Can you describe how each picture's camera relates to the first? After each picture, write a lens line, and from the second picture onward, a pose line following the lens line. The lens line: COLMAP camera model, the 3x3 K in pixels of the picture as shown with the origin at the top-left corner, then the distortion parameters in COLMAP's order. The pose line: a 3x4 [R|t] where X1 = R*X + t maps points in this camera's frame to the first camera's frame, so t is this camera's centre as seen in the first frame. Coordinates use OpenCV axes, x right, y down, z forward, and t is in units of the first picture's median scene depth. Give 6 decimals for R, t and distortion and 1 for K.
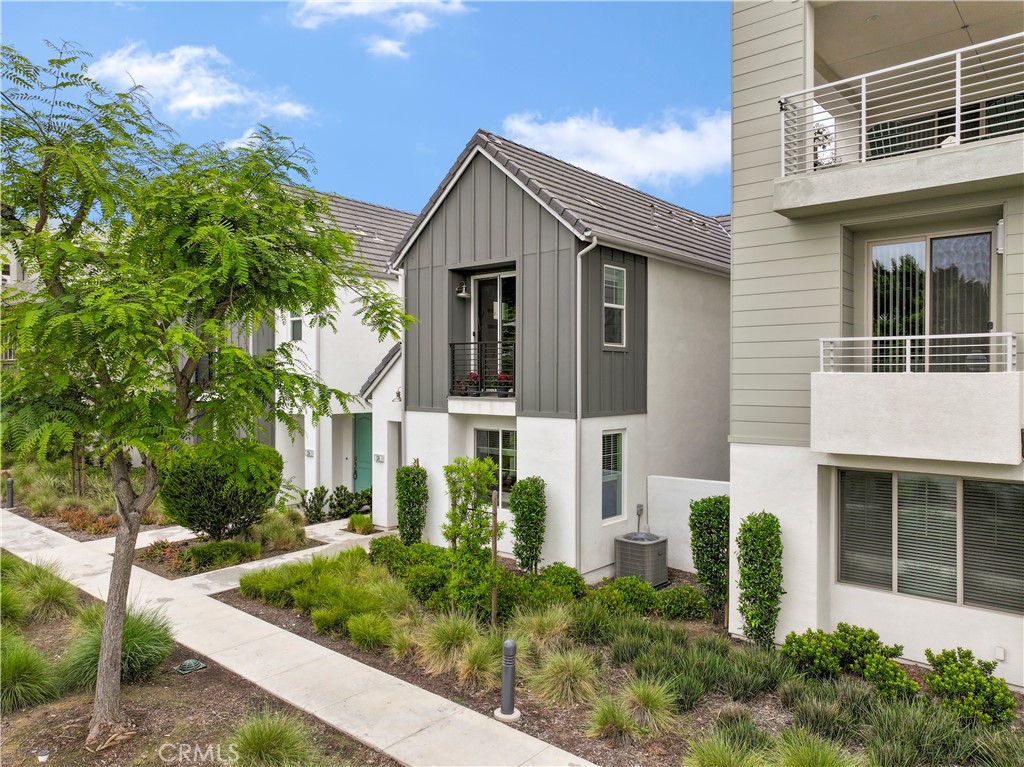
lens RADIAL K [[717.9, 0, 513.9], [0, 717.9, 375.0], [0, 0, 1]] dist [-0.000771, 0.020539]
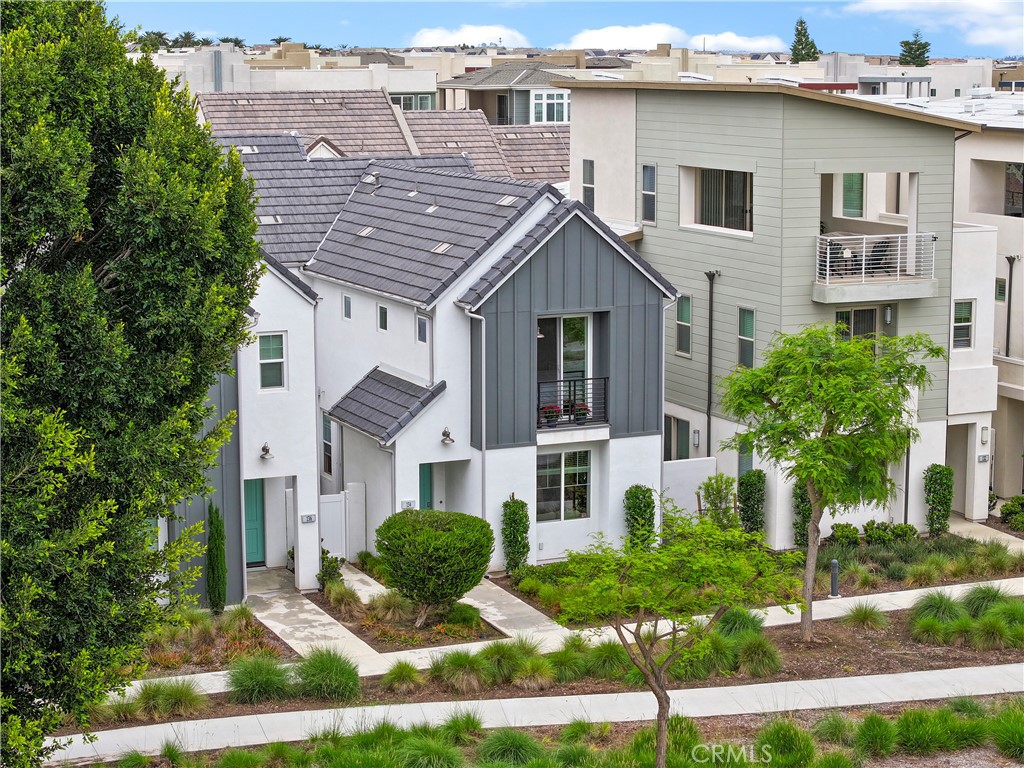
lens RADIAL K [[2010.3, 0, 512.0], [0, 2010.3, 384.0], [0, 0, 1]] dist [-0.033002, -0.116516]
pose [[0.418284, -0.142806, 0.897020, -2.894421], [0.002772, 0.987760, 0.155960, -0.527259], [-0.908312, -0.062749, 0.413560, -0.229972]]
